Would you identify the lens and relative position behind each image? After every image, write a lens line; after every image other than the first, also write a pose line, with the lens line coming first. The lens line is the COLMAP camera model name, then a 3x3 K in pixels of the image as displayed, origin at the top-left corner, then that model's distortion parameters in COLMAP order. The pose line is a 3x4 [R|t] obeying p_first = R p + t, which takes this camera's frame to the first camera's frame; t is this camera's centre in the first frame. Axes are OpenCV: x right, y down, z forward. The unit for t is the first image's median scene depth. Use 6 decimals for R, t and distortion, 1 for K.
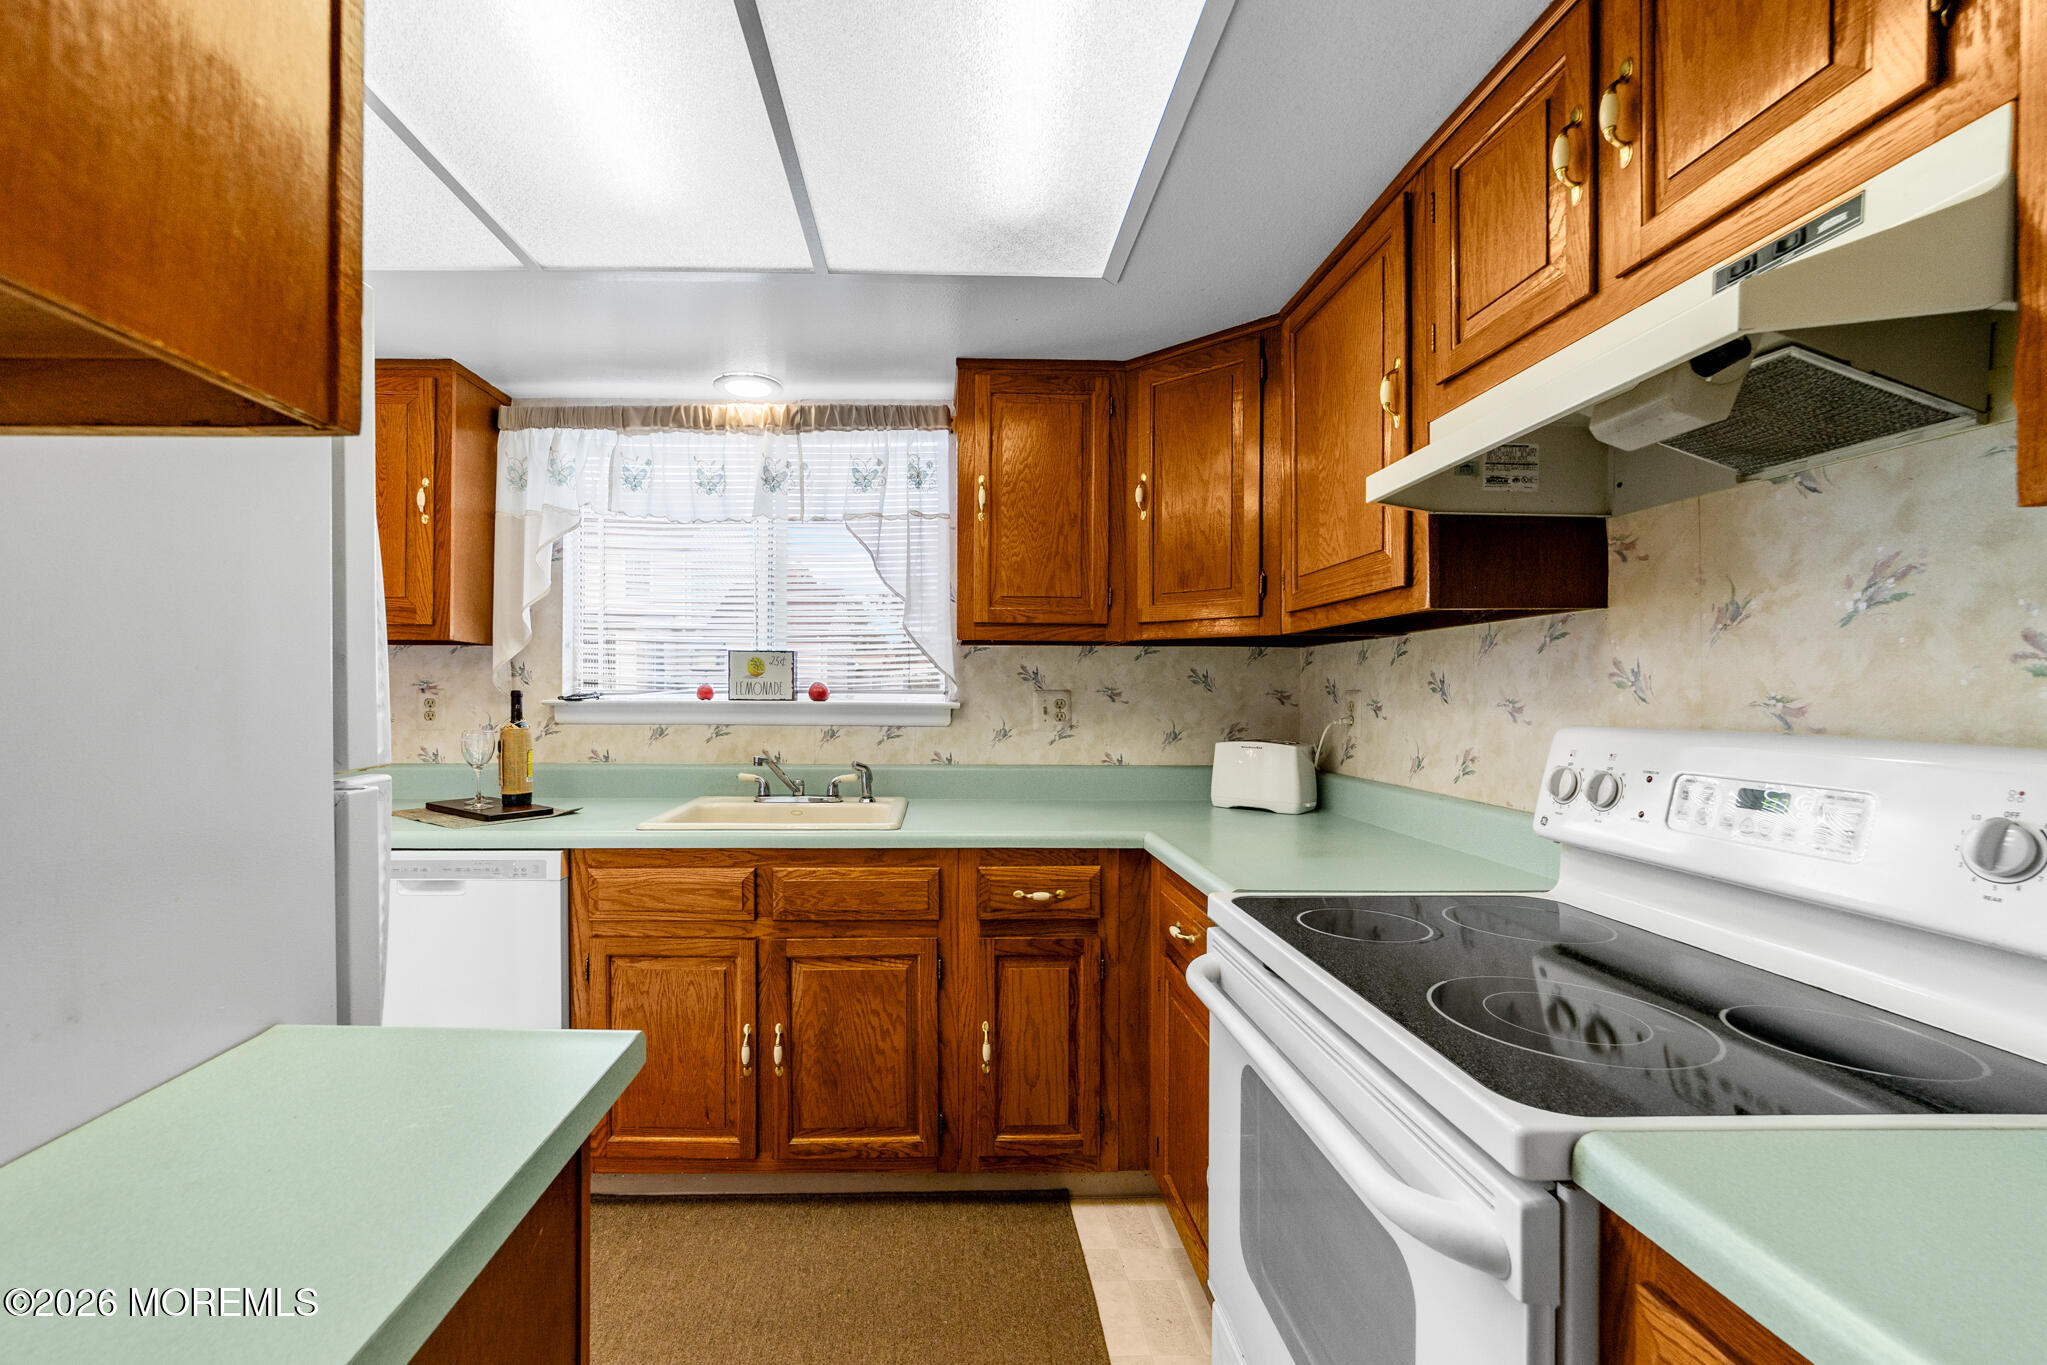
lens RADIAL K [[834.2, 0, 949.3], [0, 834.2, 701.9], [0, 0, 1]] dist [-0.016031, 0.000101]
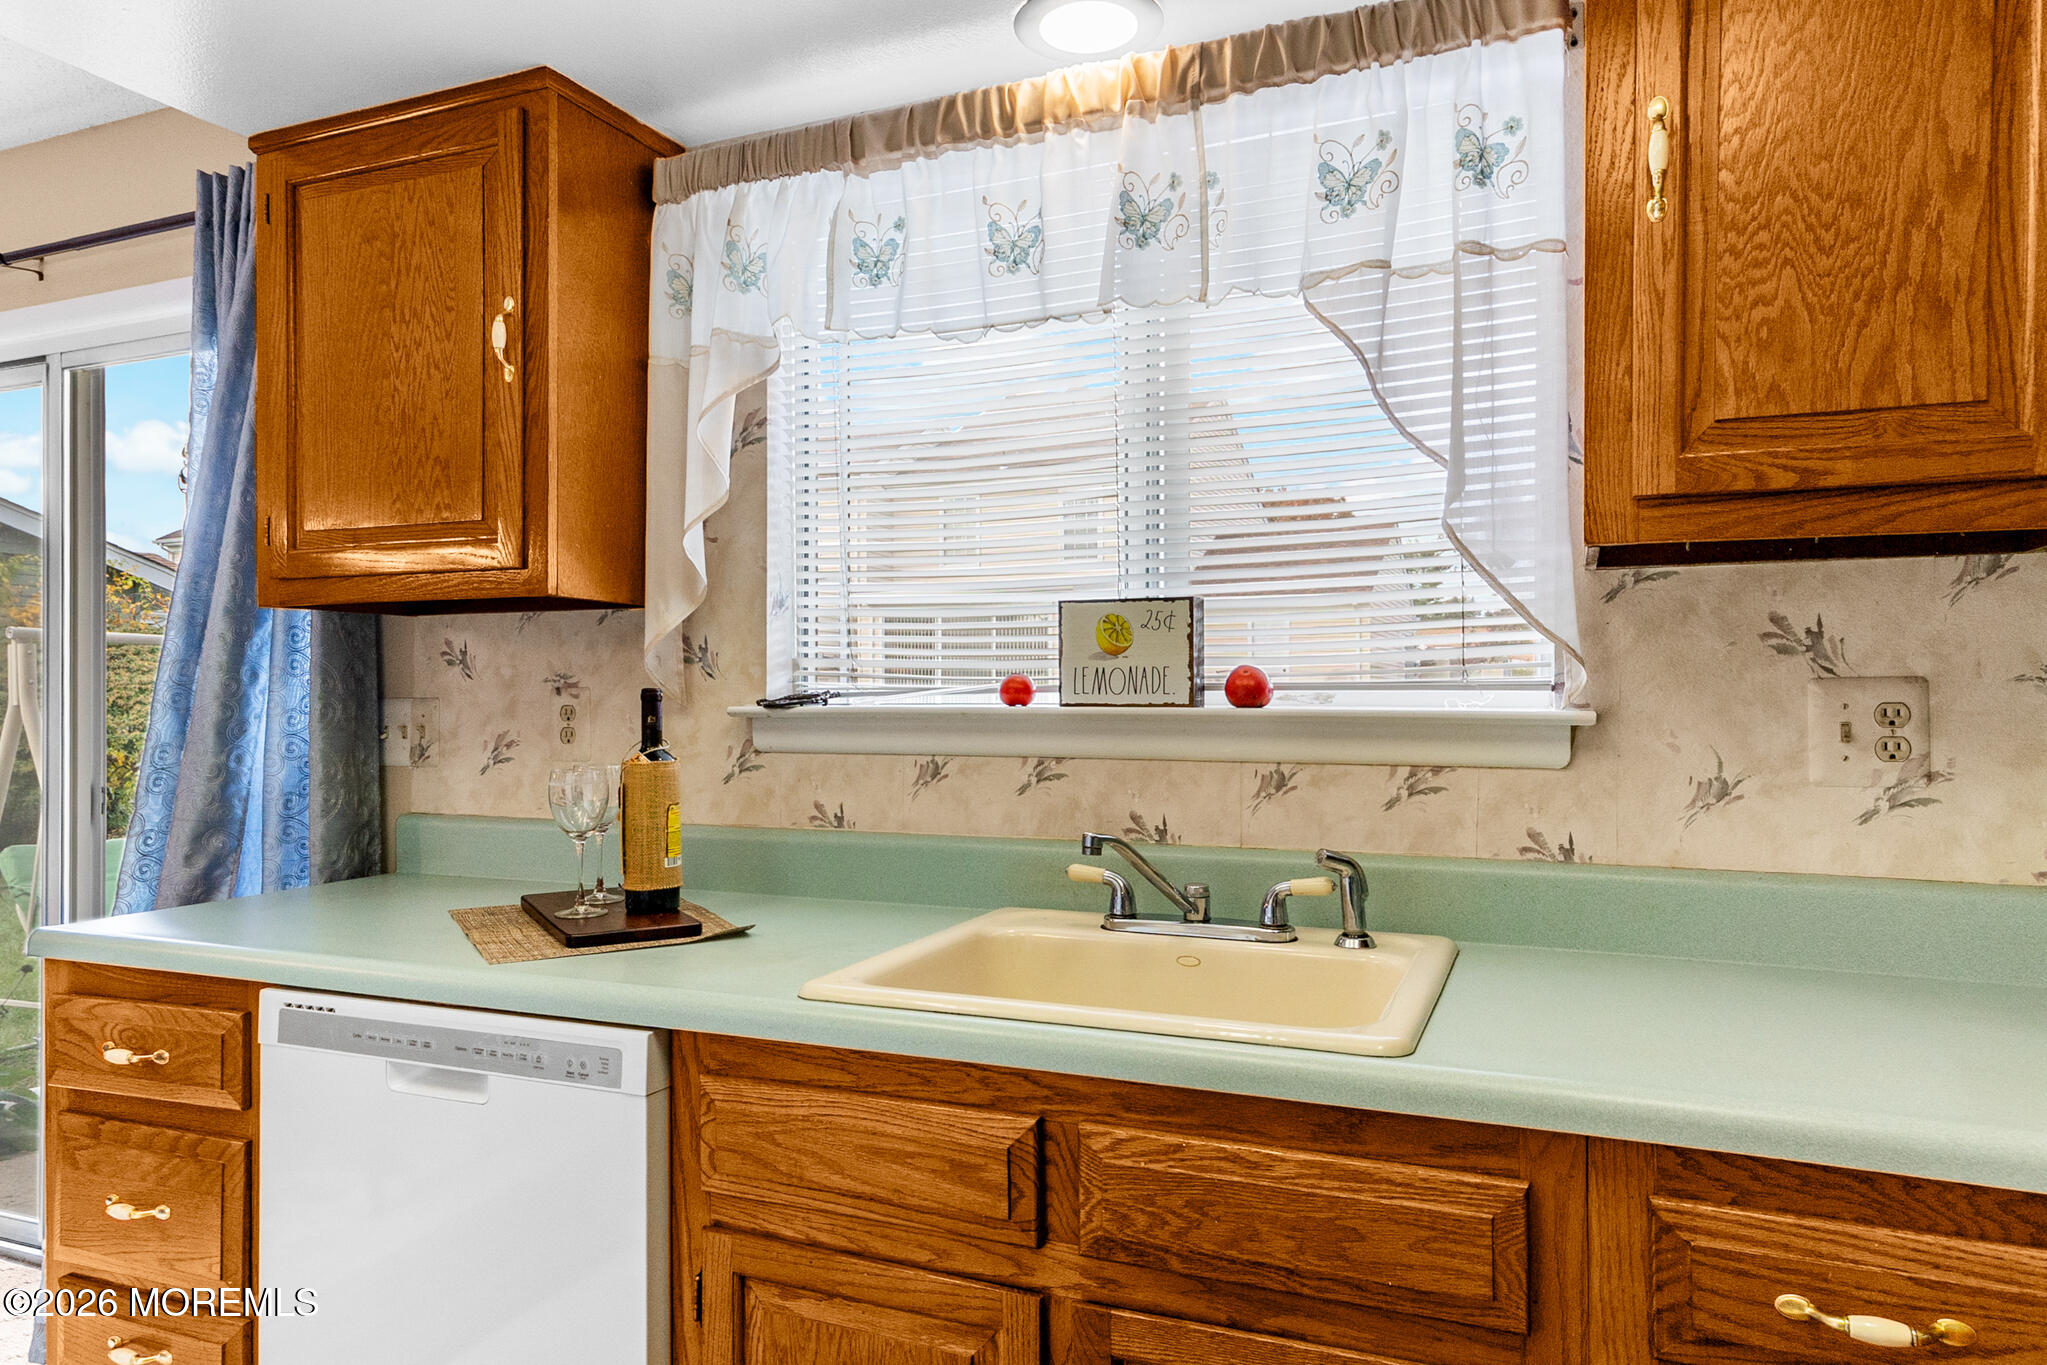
lens RADIAL K [[1279.4, 0, 1019.1], [0, 1279.4, 706.5], [0, 0, 1]] dist [0.008893, 0.005070]
pose [[0.914795, -0.002513, -0.403912, 0.009519], [0.001566, 0.999995, -0.002675, -0.000124], [0.403916, 0.001815, 0.914794, 0.368832]]
